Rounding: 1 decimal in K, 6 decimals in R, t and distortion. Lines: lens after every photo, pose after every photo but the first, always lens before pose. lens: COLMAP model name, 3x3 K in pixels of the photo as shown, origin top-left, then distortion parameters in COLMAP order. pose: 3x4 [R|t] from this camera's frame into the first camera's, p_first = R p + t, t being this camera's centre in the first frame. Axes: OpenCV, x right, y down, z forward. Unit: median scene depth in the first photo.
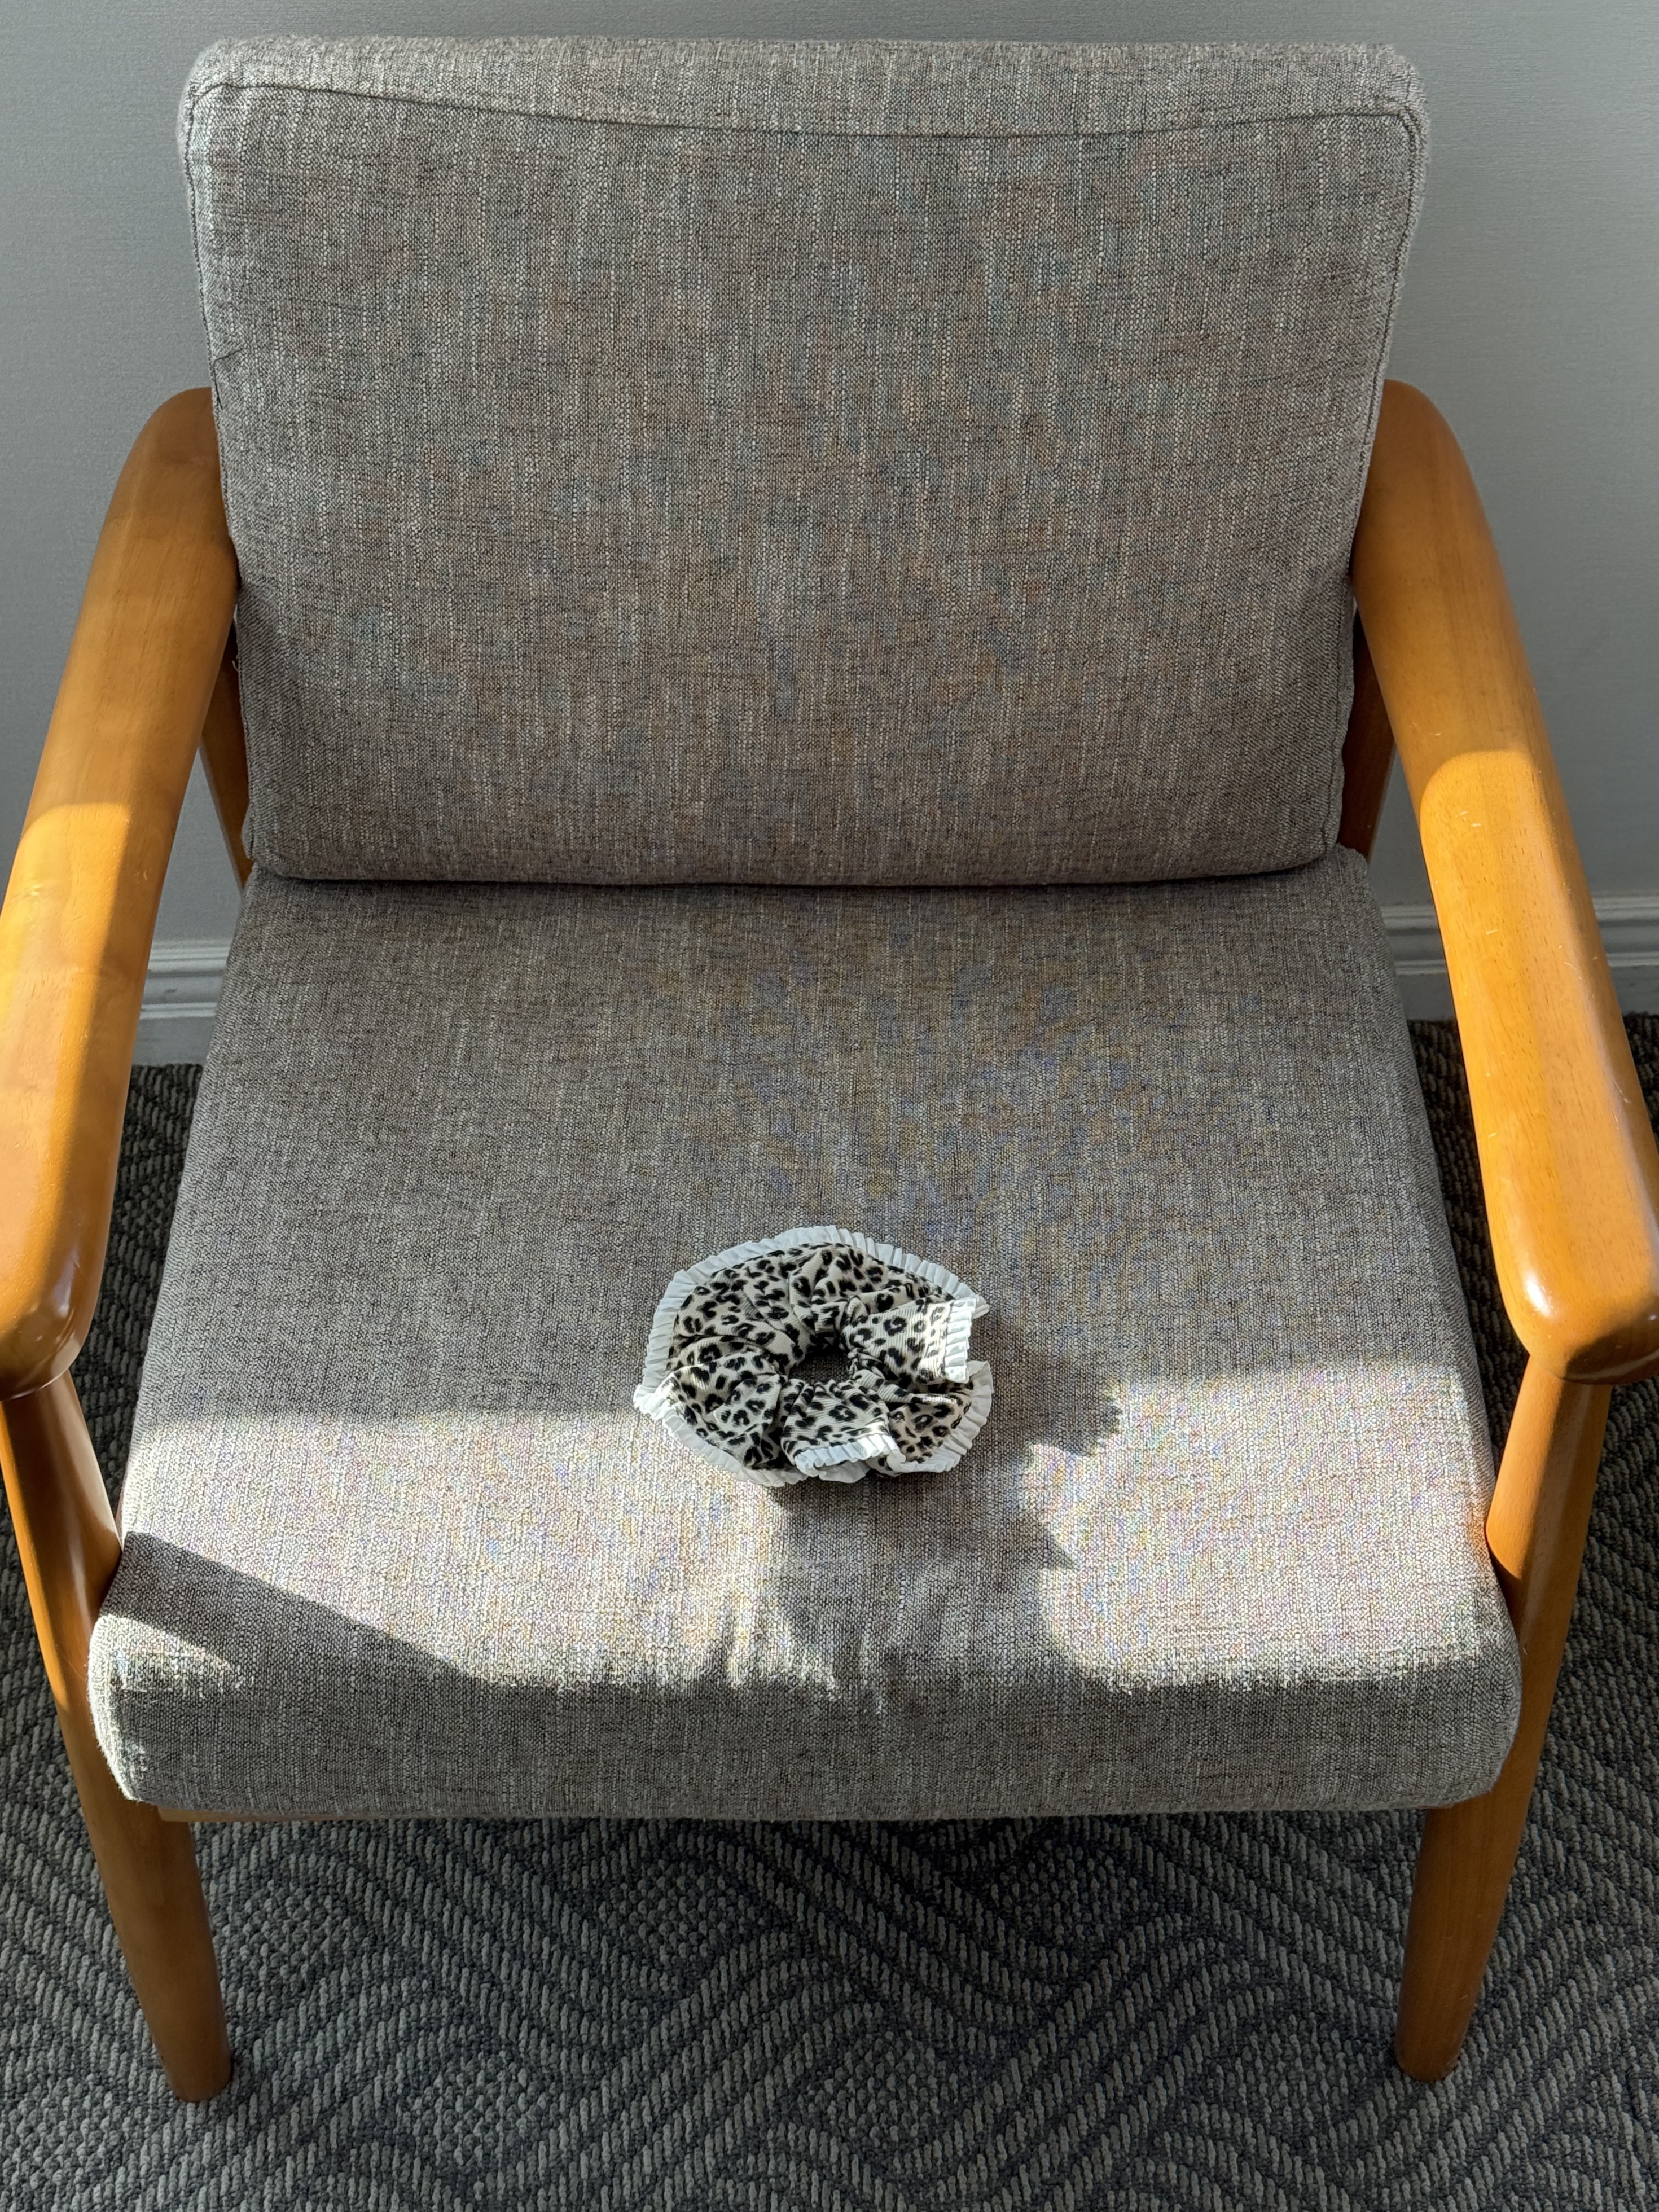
lens RADIAL K [[3163.7, 0, 804.9], [0, 3163.7, 1107.3], [0, 0, 1]] dist [0.184024, -0.242329]
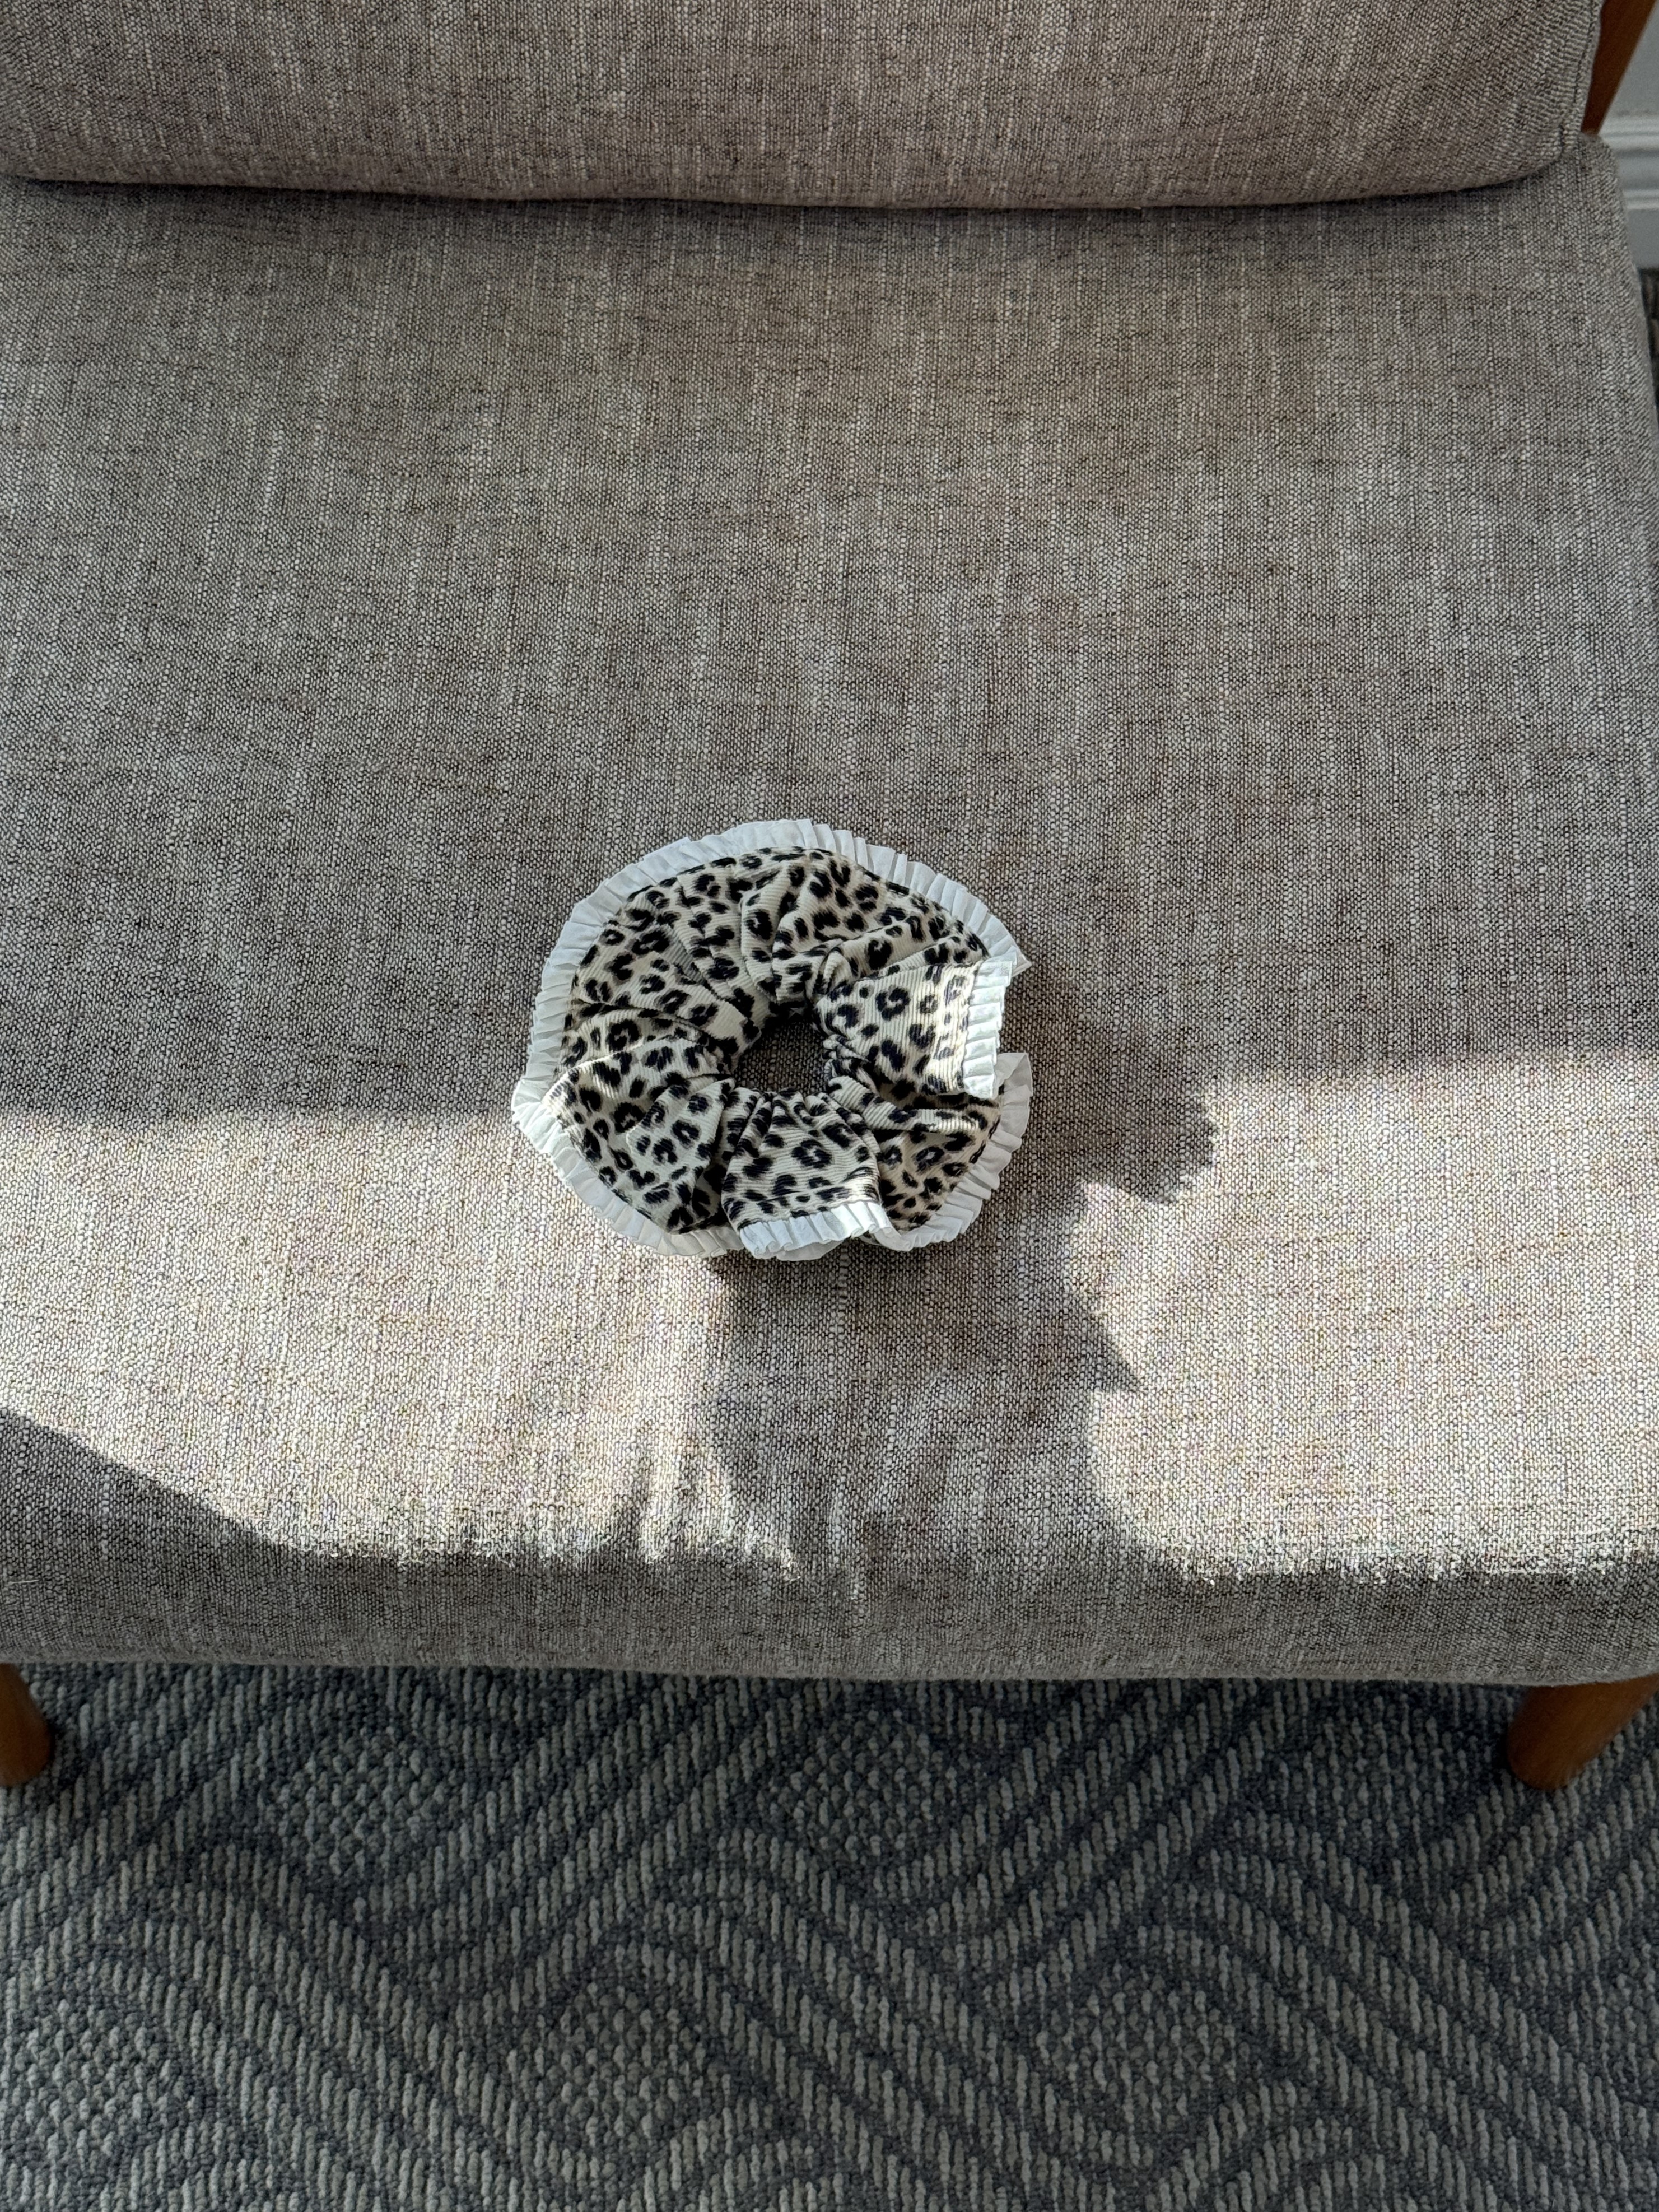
lens RADIAL K [[3163.6, 0, 804.9], [0, 3163.6, 1107.3], [0, 0, 1]] dist [0.184024, -0.242329]
pose [[0.999870, 0.014623, -0.006855, 0.013030], [-0.011510, 0.942970, 0.332679, -0.122890], [0.011329, -0.332557, 0.943015, 0.311280]]
